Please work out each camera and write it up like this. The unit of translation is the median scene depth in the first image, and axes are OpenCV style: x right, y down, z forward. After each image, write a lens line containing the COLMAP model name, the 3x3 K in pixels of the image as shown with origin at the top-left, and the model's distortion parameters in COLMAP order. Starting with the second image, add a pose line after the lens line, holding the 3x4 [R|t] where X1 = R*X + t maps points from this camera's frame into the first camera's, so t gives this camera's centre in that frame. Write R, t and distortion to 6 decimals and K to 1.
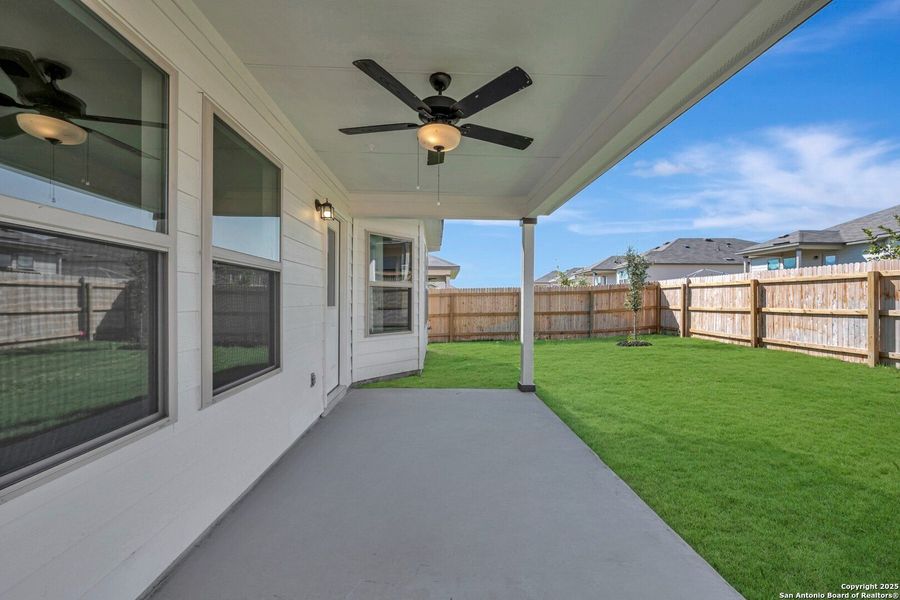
lens RADIAL K [[358.7, 0, 451.3], [0, 358.7, 299.1], [0, 0, 1]] dist [0.001203, -0.000263]
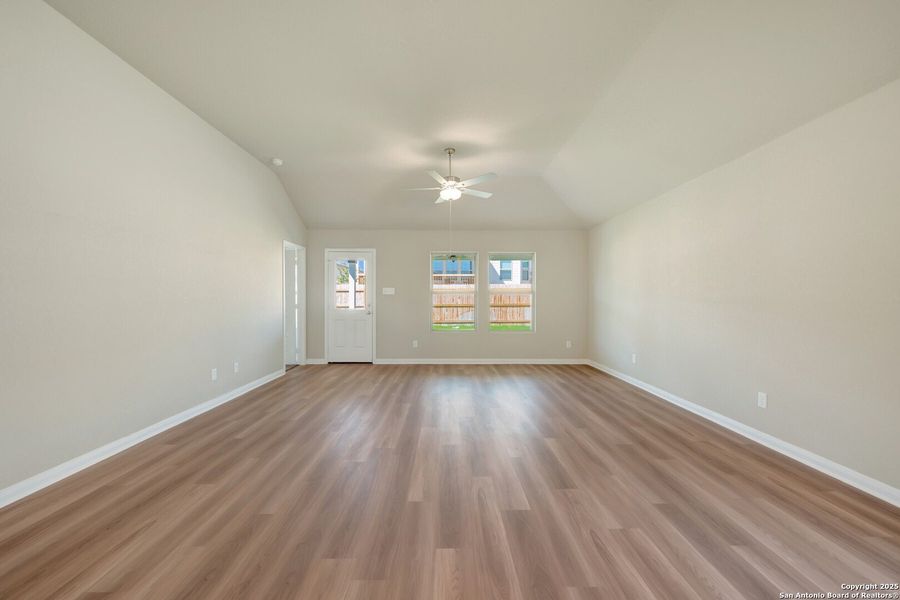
lens RADIAL K [[358.7, 0, 451.2], [0, 358.7, 296.9], [0, 0, 1]] dist [0.001203, -0.000263]
pose [[0.030899, 0.006725, 0.999500, -0.873139], [-0.004273, 0.999969, -0.006596, -0.003750], [-0.999513, -0.004067, 0.030927, 0.225062]]
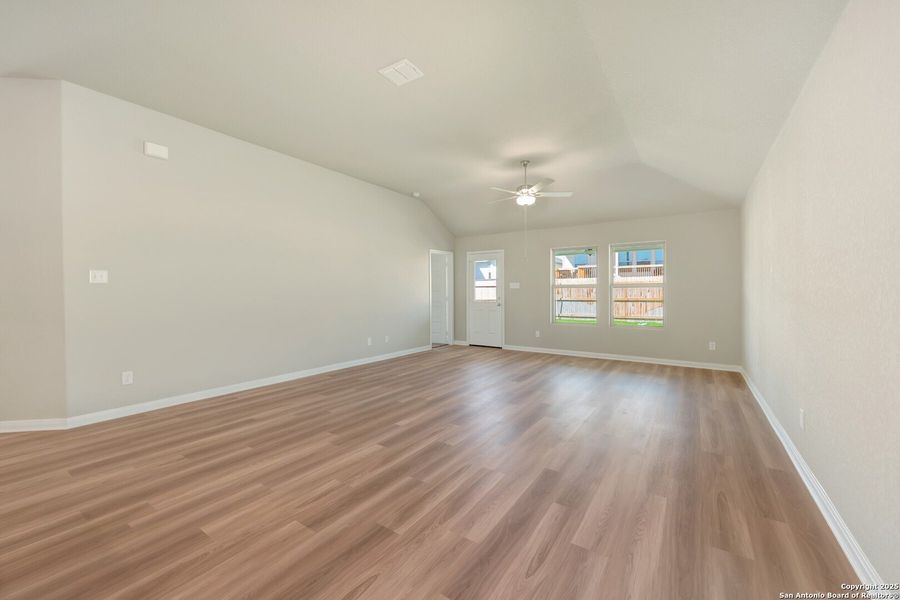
lens RADIAL K [[358.7, 0, 452.3], [0, 358.7, 283.8], [0, 0, 1]] dist [0.001203, -0.000263]
pose [[0.595064, 0.020853, 0.803408, -0.896893], [-0.002147, 0.999701, -0.024358, -0.003915], [-0.803676, 0.012769, 0.594931, 0.001912]]
